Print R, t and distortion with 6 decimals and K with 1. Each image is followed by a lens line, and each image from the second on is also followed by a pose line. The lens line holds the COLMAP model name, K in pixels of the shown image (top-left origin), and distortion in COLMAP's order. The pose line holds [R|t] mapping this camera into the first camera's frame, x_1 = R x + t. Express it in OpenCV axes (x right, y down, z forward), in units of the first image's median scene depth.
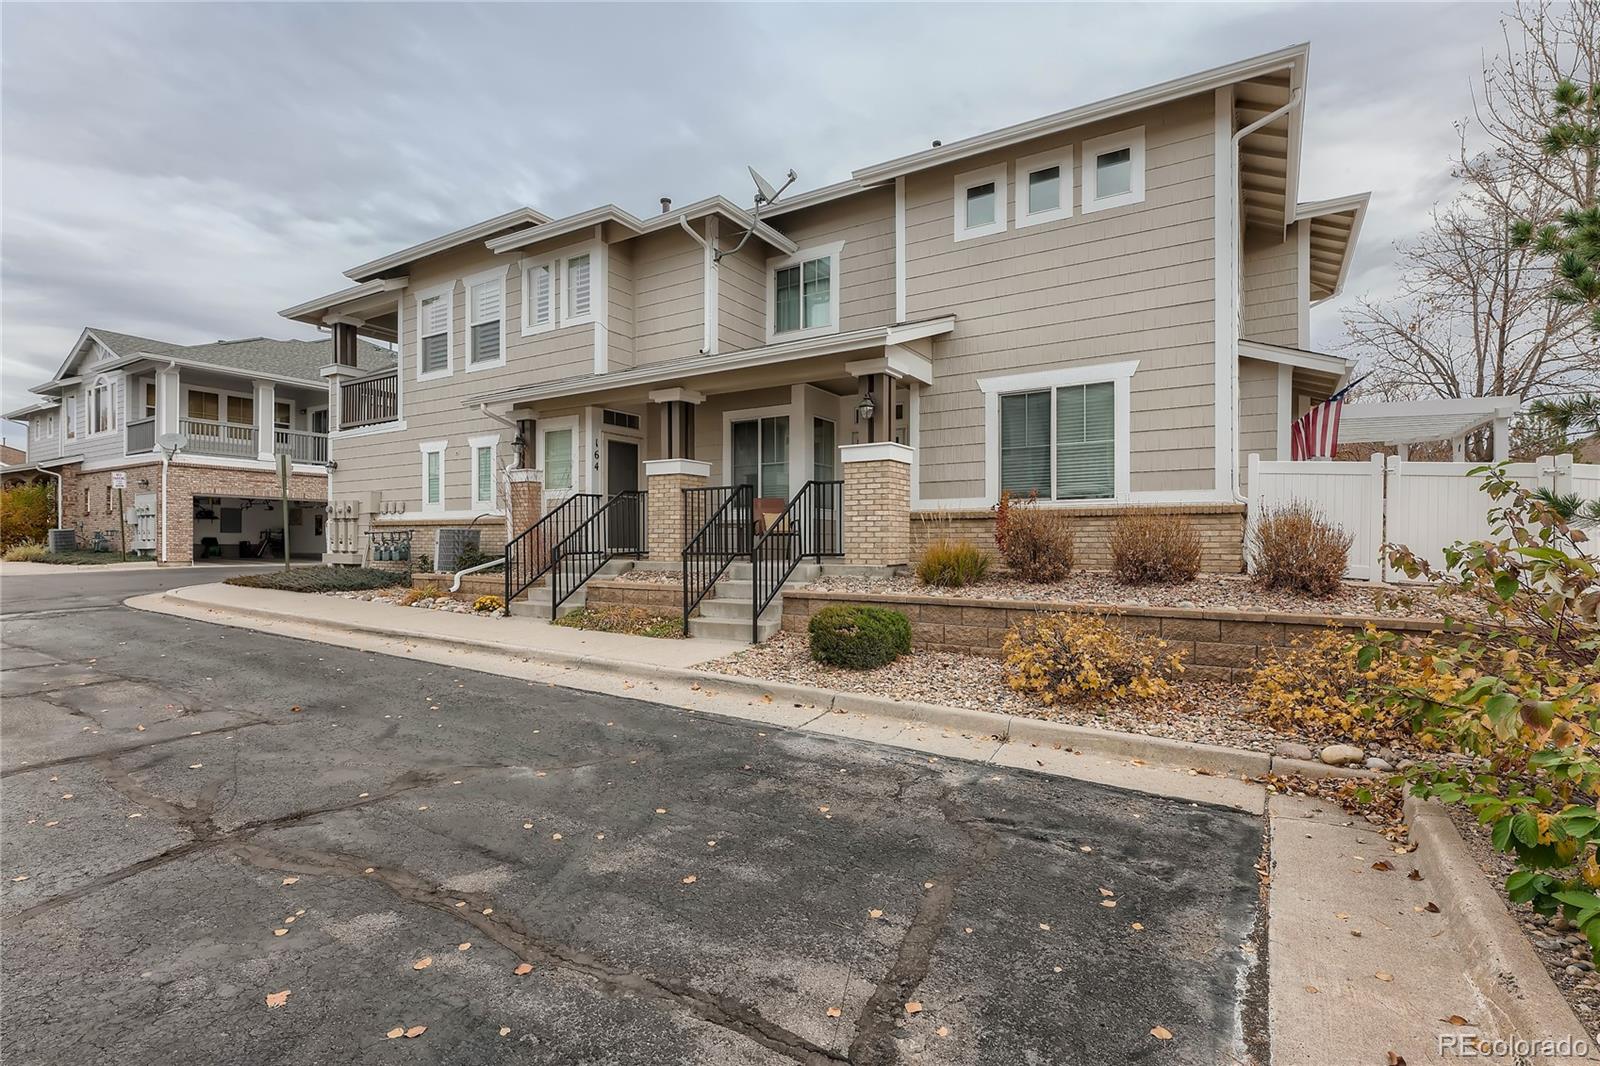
lens RADIAL K [[746.8, 0, 810.9], [0, 746.8, 539.9], [0, 0, 1]] dist [0.001912, -0.000251]
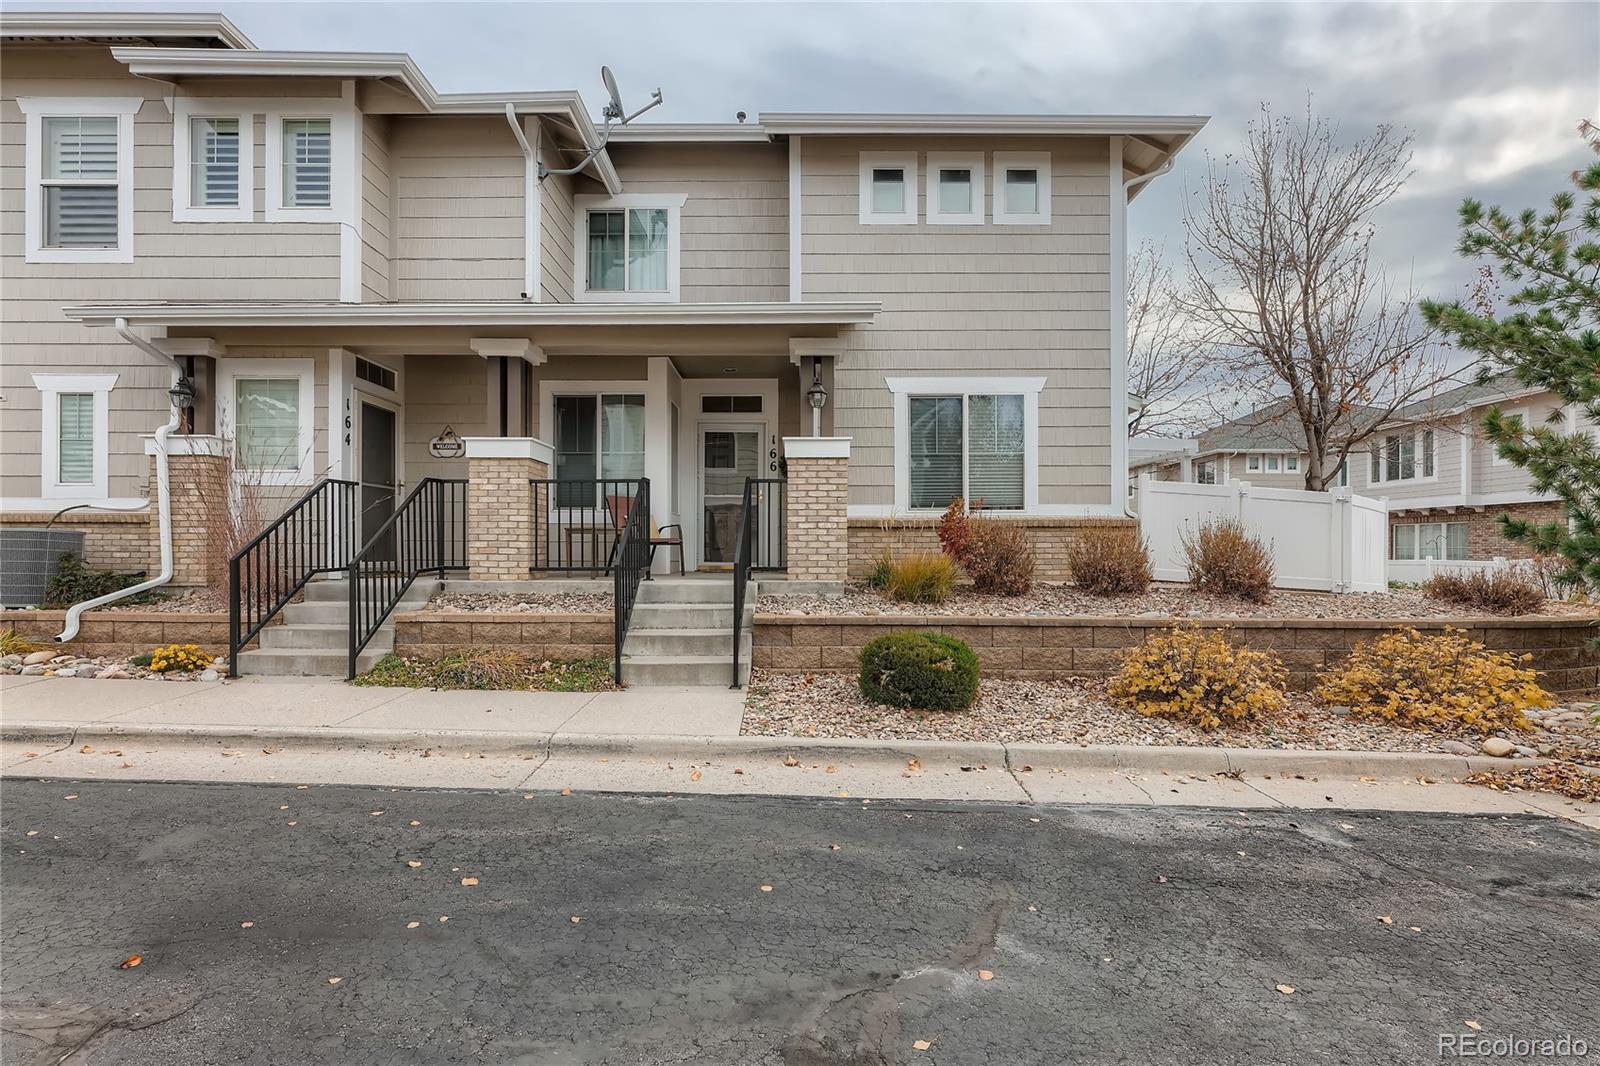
lens RADIAL K [[746.8, 0, 794.1], [0, 746.8, 542.4], [0, 0, 1]] dist [0.001912, -0.000251]
pose [[0.854301, 0.006361, 0.519739, -0.350704], [-0.002804, 0.999967, -0.007629, -0.002955], [-0.519771, 0.005061, 0.854291, 0.267679]]
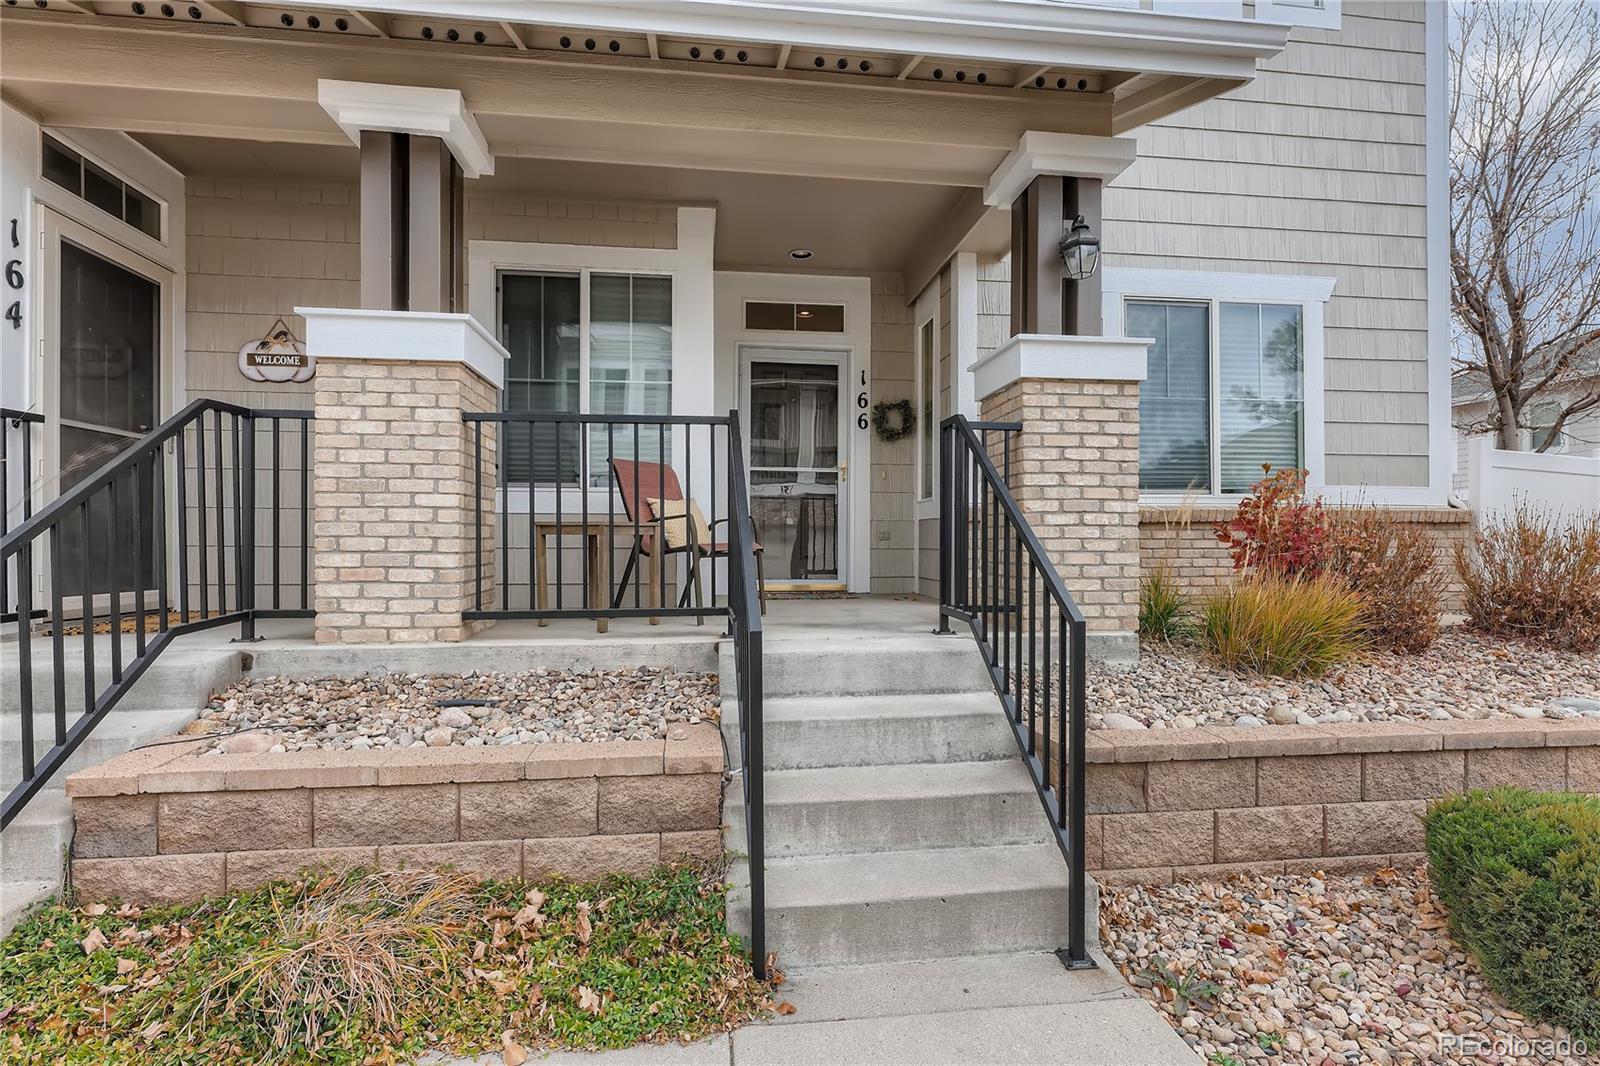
lens RADIAL K [[746.8, 0, 792.3], [0, 746.8, 537.0], [0, 0, 1]] dist [0.001912, -0.000251]
pose [[0.780537, 0.005488, 0.625086, -0.278895], [-0.002870, 0.999982, -0.005196, -0.014868], [-0.625103, 0.002262, 0.780539, 0.707658]]
